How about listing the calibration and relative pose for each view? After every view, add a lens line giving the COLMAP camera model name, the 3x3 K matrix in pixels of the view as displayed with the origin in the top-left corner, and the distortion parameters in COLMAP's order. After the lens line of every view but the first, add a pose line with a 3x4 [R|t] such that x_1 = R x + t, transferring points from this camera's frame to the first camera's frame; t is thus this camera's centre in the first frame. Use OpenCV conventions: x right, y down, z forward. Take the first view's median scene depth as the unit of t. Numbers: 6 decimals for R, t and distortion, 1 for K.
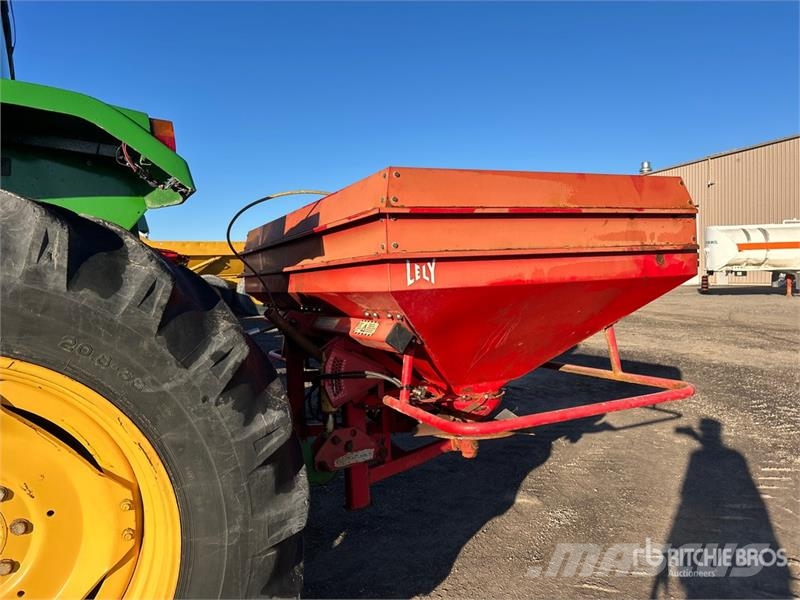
lens RADIAL K [[593.0, 0, 401.6], [0, 593.0, 285.0], [0, 0, 1]] dist [0.005446, 0.002167]
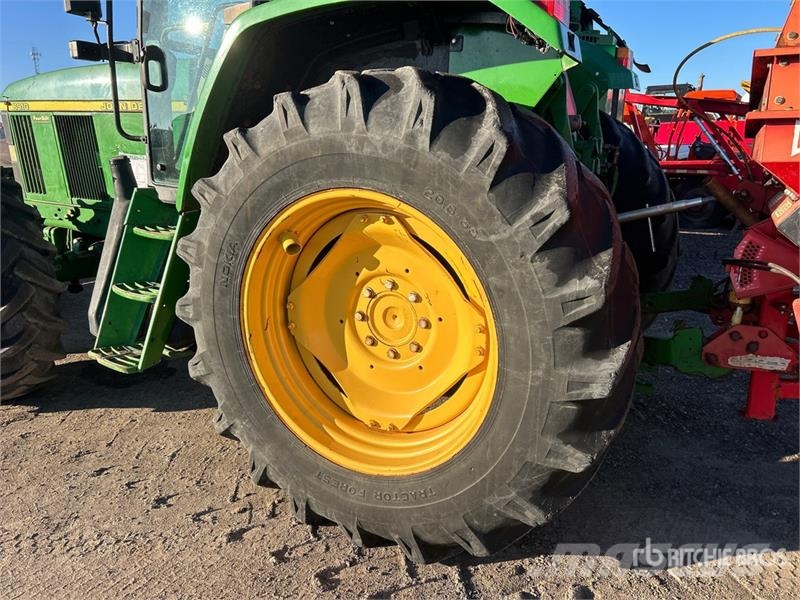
lens RADIAL K [[602.4, 0, 400.0], [0, 602.4, 300.0], [0, 0, 1]] dist [0.017396, -0.007710]
pose [[0.584598, 0.221988, -0.780363, 0.422917], [-0.021500, 0.965741, 0.258616, -0.012254], [0.811038, -0.134409, 0.569343, 0.154931]]
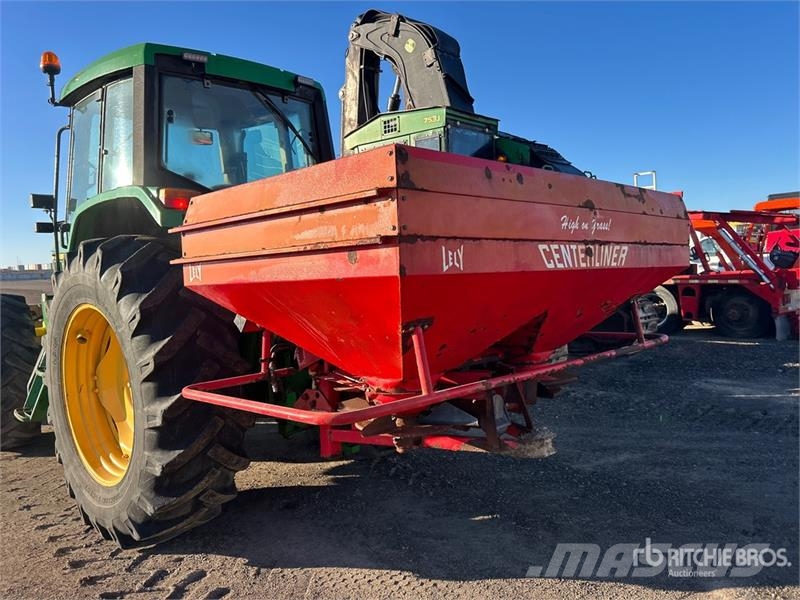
lens RADIAL K [[602.4, 0, 400.0], [0, 602.4, 300.0], [0, 0, 1]] dist [0.017396, -0.007710]
pose [[0.338466, 0.055900, -0.939317, 1.730878], [0.022099, 0.997486, 0.067325, -0.042235], [0.940719, -0.043546, 0.336380, 1.137232]]
